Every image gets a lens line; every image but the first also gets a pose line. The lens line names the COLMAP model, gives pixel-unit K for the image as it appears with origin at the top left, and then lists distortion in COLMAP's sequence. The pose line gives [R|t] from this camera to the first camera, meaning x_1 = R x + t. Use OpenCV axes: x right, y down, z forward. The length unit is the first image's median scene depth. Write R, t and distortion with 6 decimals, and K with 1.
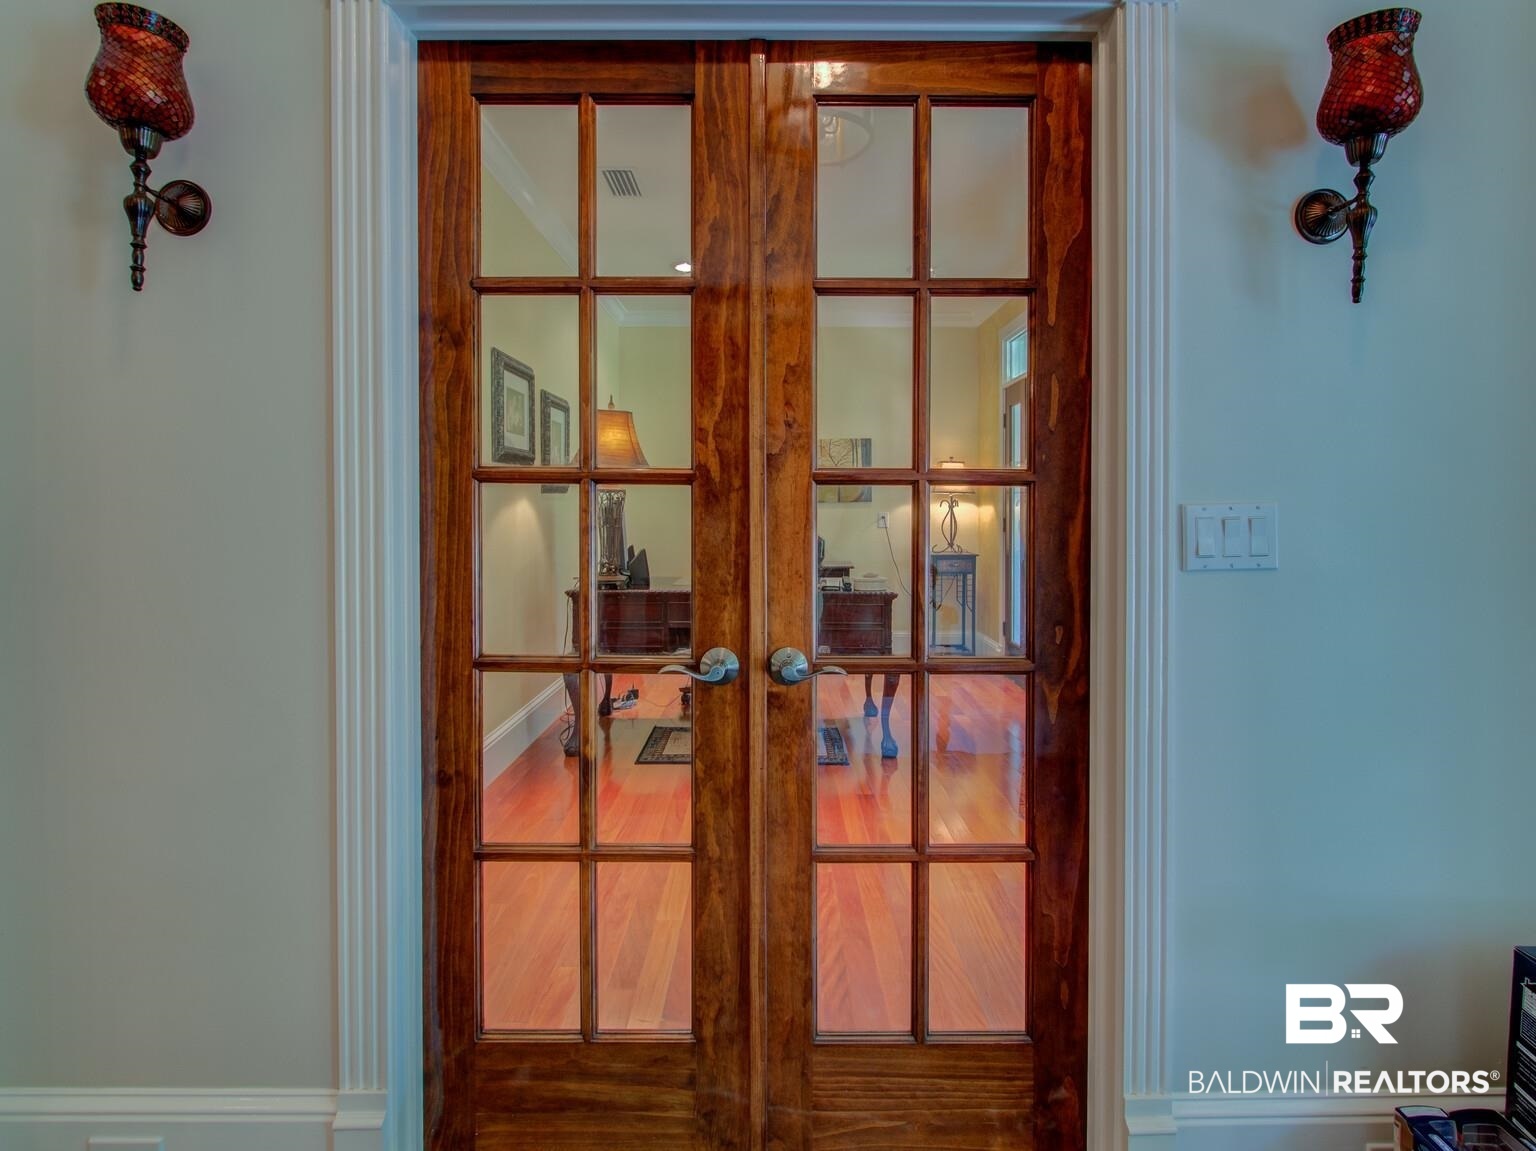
lens RADIAL K [[717.3, 0, 815.4], [0, 717.3, 518.1], [0, 0, 1]] dist [-0.000332, -0.000126]
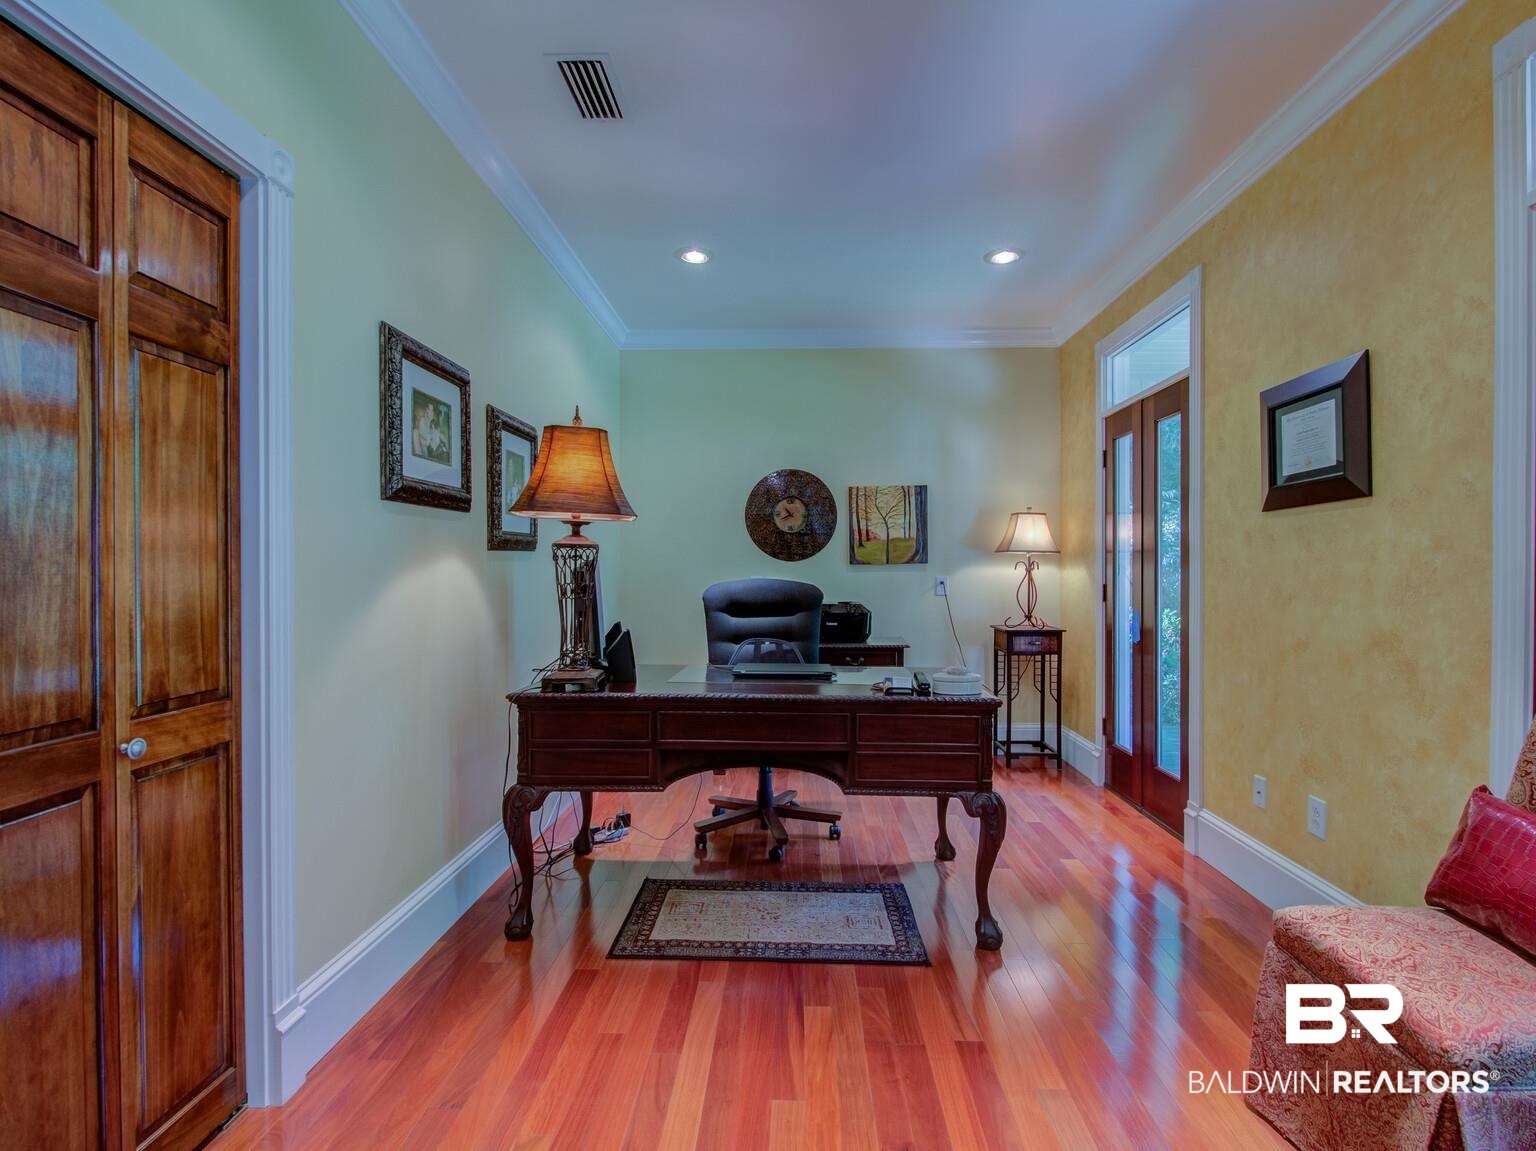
lens RADIAL K [[738.5, 0, 770.0], [0, 738.5, 587.8], [0, 0, 1]] dist [0.009466, -0.010737]
pose [[0.994927, 0.001875, -0.100582, -0.026893], [-0.001028, 0.999964, 0.008480, -0.004063], [0.100594, -0.008333, 0.994893, 0.269493]]
